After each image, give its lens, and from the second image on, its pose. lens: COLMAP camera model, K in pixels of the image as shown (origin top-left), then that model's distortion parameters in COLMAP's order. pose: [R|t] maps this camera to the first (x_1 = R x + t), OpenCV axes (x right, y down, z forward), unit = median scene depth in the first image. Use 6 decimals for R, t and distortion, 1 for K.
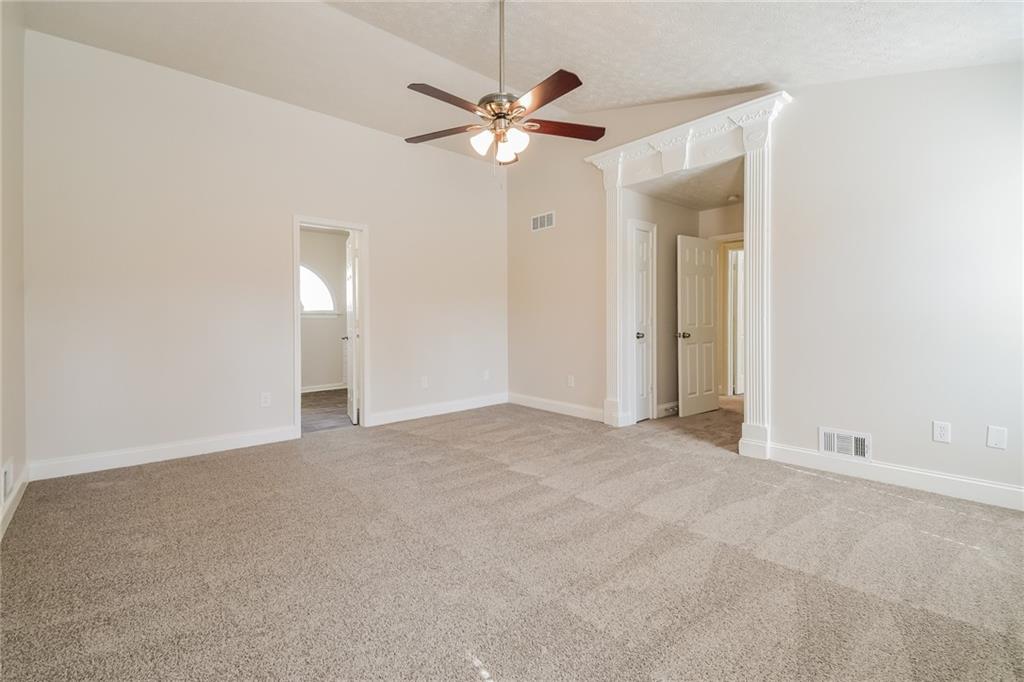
lens RADIAL K [[450.6, 0, 513.0], [0, 450.6, 325.0], [0, 0, 1]] dist [0.033397, -0.022742]
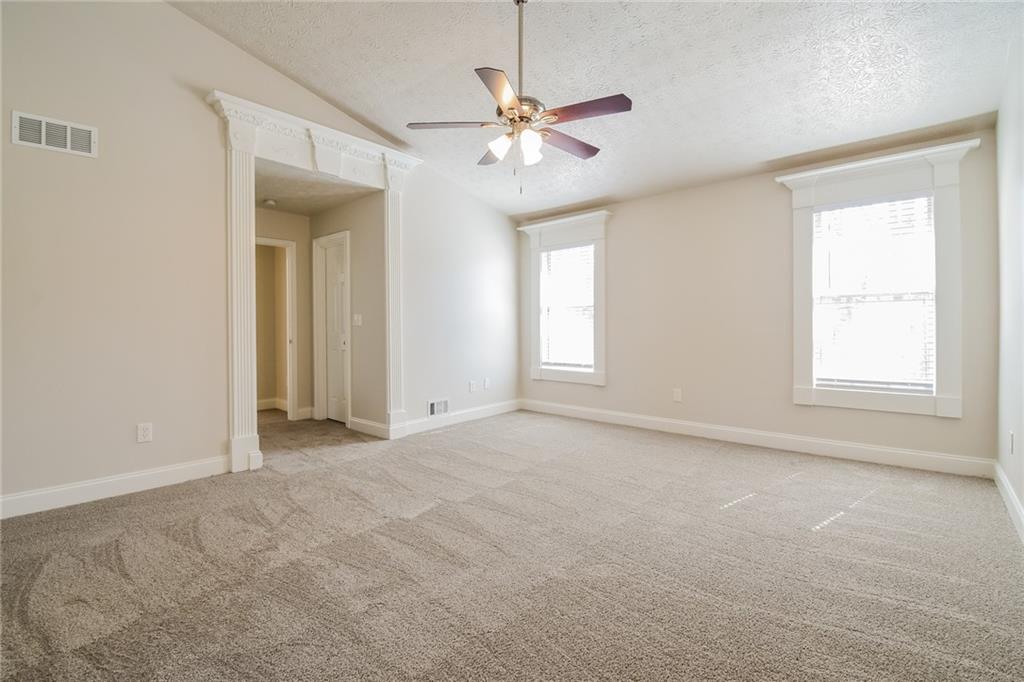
lens RADIAL K [[450.6, 0, 513.0], [0, 450.6, 325.0], [0, 0, 1]] dist [0.033397, -0.022742]
pose [[-0.104333, 0.003129, 0.994537, -0.729437], [0.017863, 0.999840, -0.001272, -0.009326], [-0.994382, 0.017633, -0.104373, 0.812808]]
